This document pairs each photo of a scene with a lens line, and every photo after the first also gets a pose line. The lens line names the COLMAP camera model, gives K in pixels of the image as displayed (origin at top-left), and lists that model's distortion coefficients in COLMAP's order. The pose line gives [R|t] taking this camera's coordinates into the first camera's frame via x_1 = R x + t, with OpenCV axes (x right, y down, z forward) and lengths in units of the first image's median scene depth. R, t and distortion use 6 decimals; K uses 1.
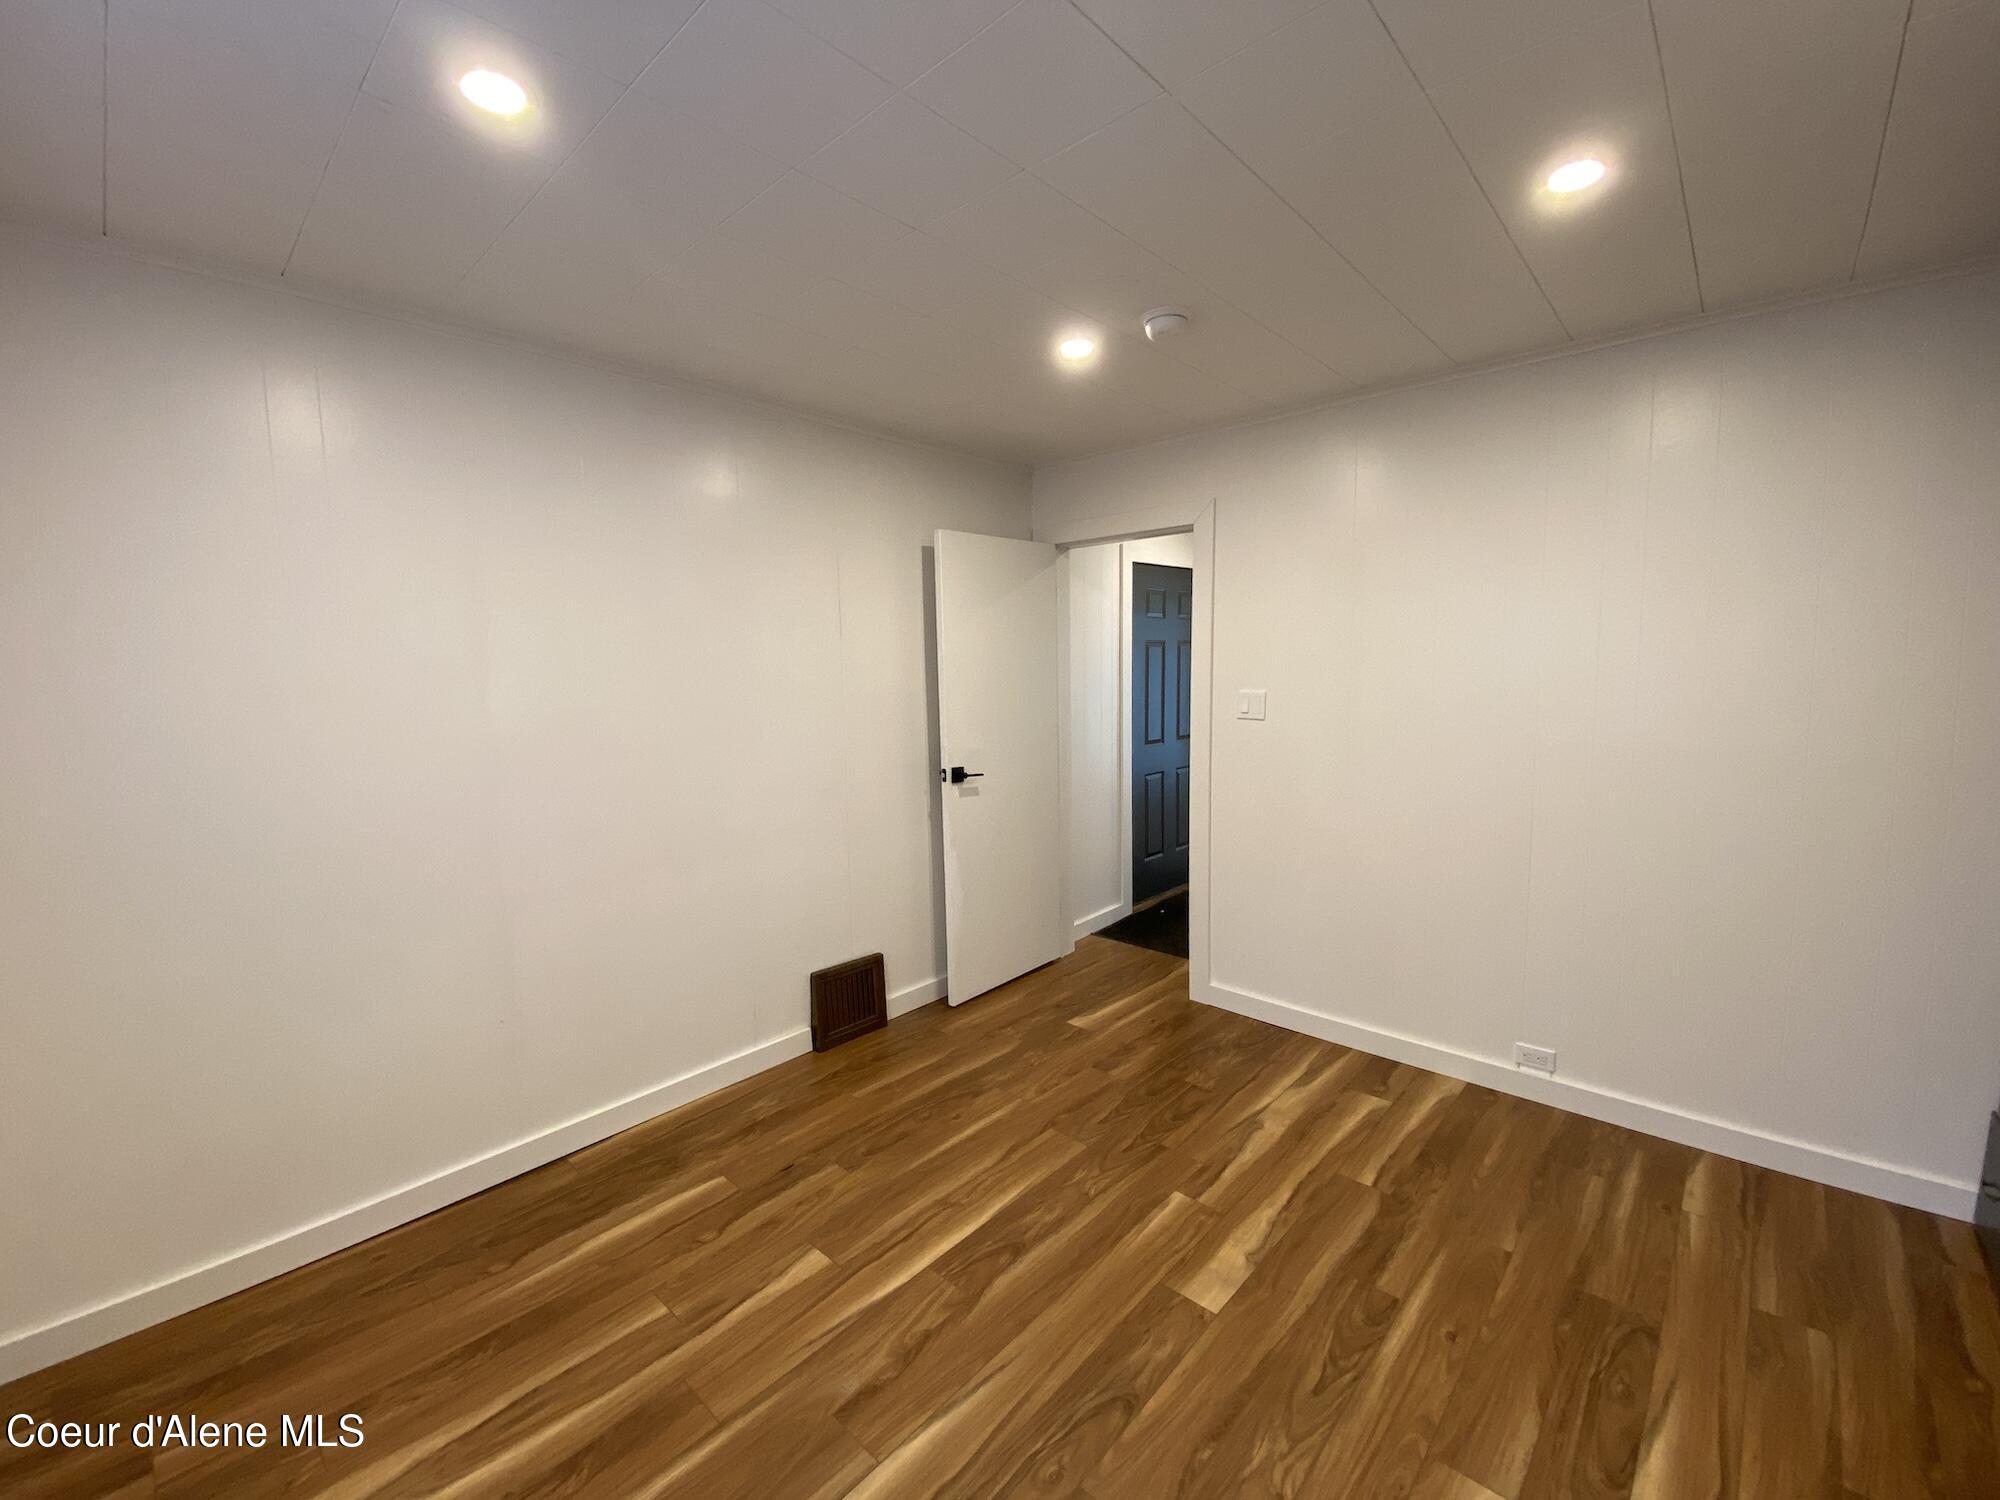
lens RADIAL K [[841.8, 0, 992.4], [0, 841.8, 748.6], [0, 0, 1]] dist [0.054225, -0.029172]
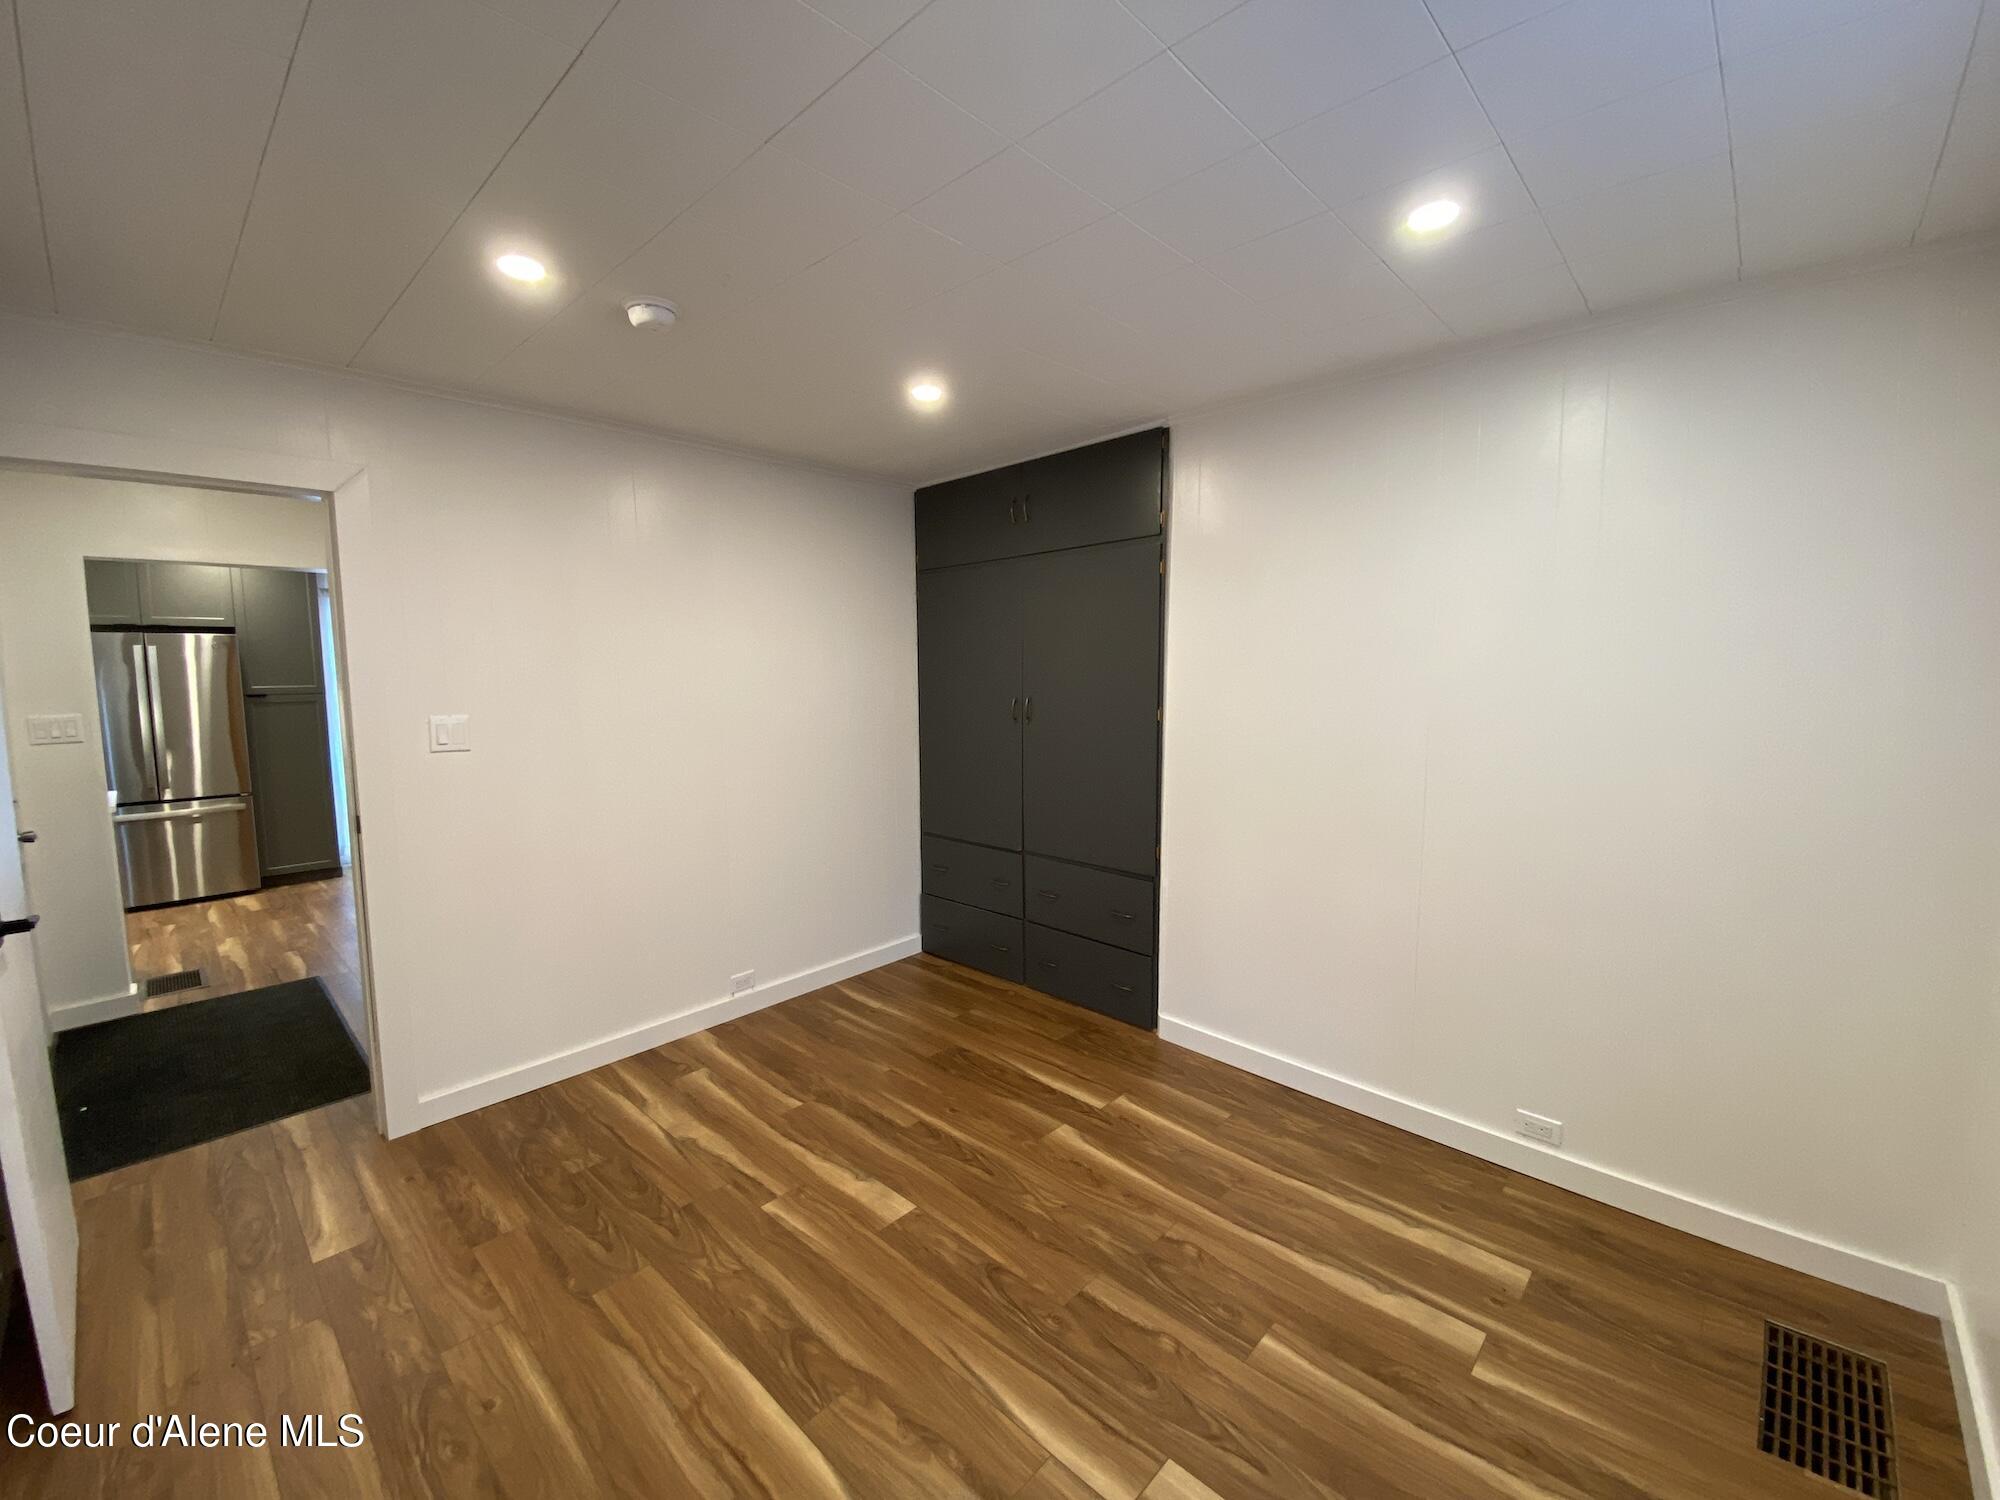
lens RADIAL K [[841.8, 0, 992.4], [0, 841.8, 748.6], [0, 0, 1]] dist [0.054225, -0.029172]
pose [[-0.003109, -0.076905, 0.997034, -0.775236], [0.113830, 0.990531, 0.076758, -0.062025], [-0.993495, 0.113731, 0.005674, 0.692785]]
